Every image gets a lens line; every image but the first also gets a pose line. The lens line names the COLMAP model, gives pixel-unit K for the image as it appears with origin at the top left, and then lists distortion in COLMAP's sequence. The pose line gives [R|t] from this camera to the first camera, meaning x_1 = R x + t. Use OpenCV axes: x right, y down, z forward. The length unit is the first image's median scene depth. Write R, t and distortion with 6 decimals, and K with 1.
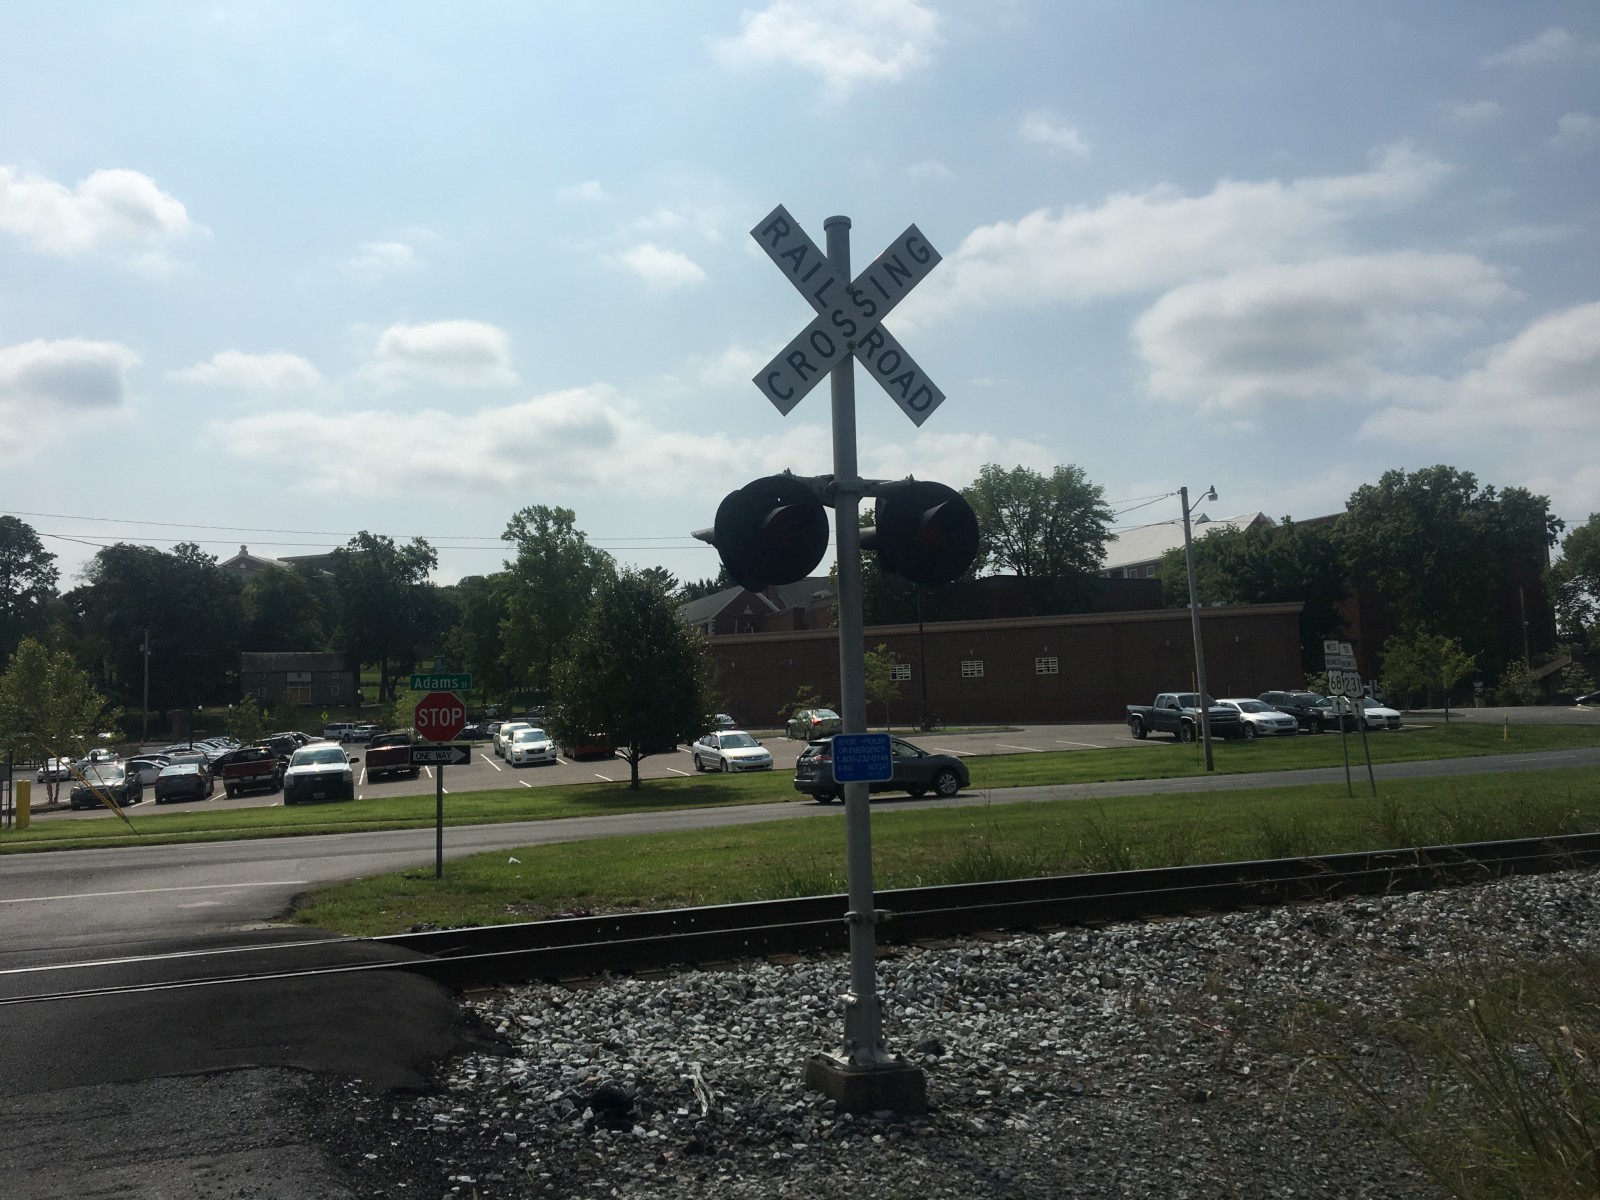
lens RADIAL K [[1354.2, 0, 781.6], [0, 1354.2, 601.5], [0, 0, 1]] dist [0.096920, -0.158837]
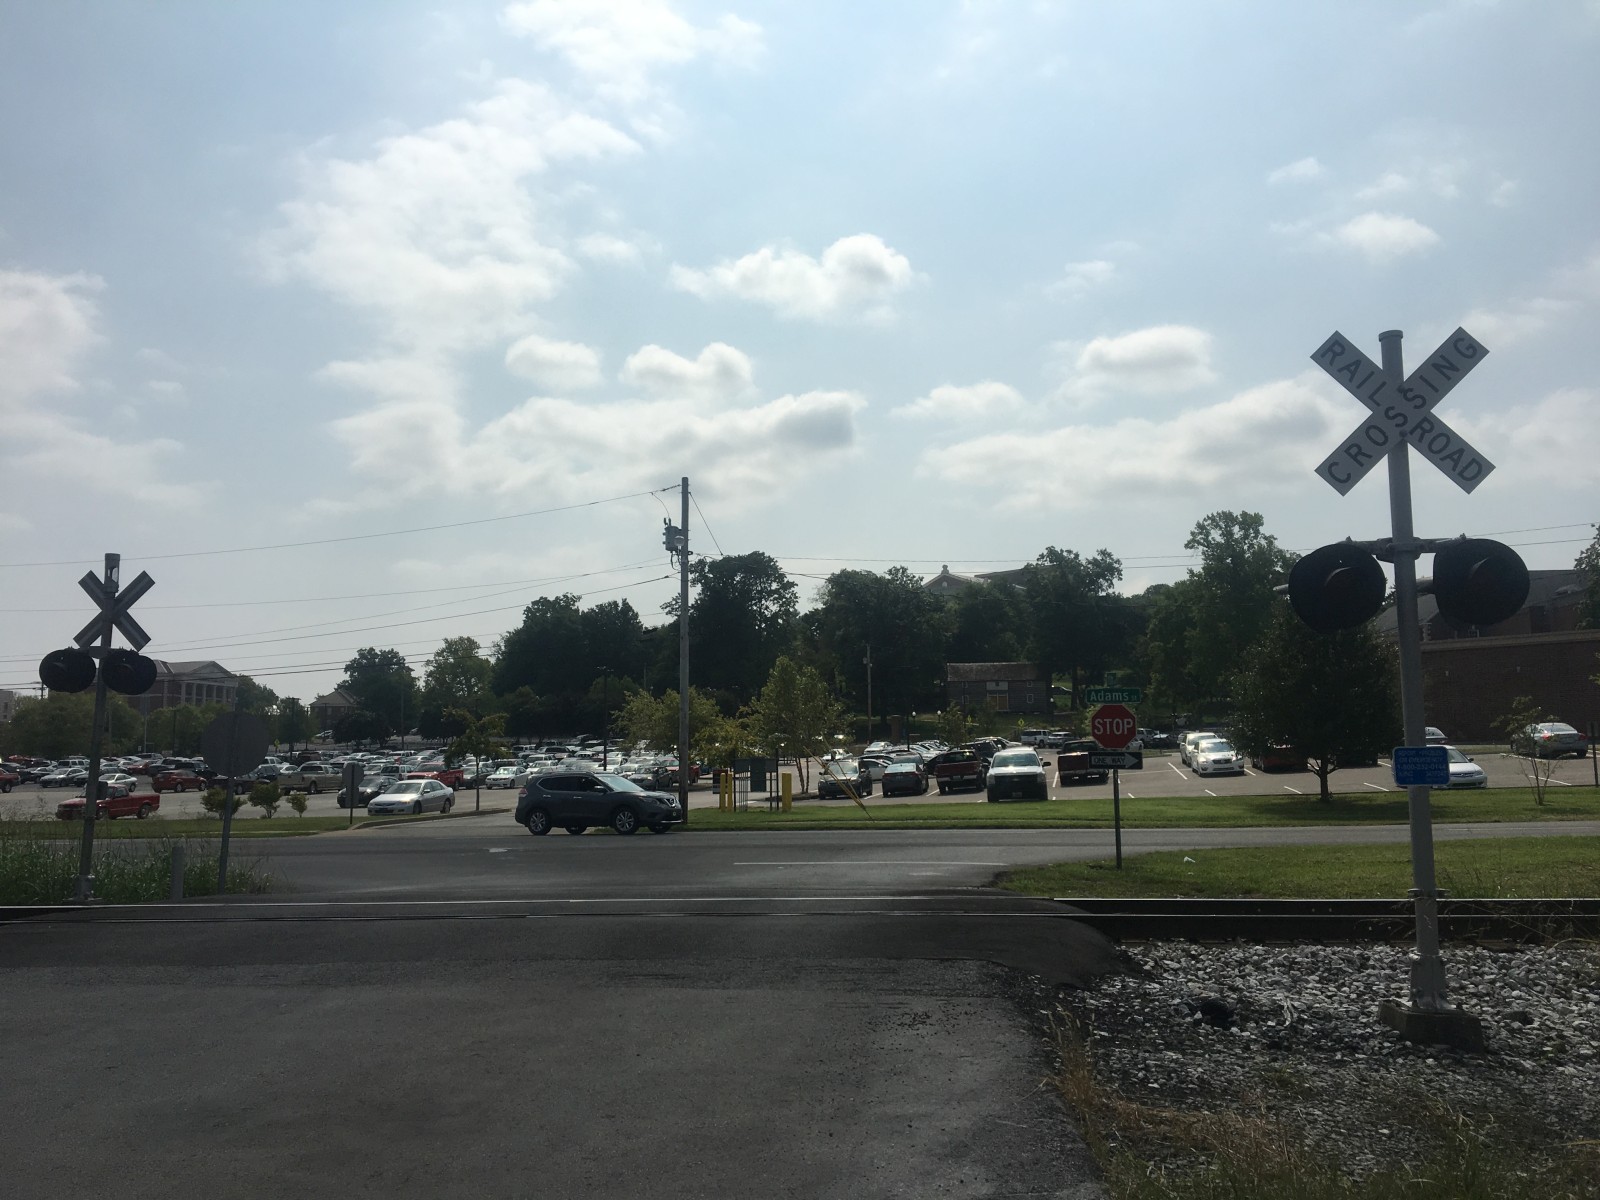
lens RADIAL K [[1354.2, 0, 781.6], [0, 1354.2, 601.5], [0, 0, 1]] dist [0.096920, -0.158837]
pose [[0.879335, -0.032492, -0.475094, 0.042633], [0.029698, 0.999469, -0.013389, -0.010495], [0.475277, -0.002336, 0.879833, -0.111913]]
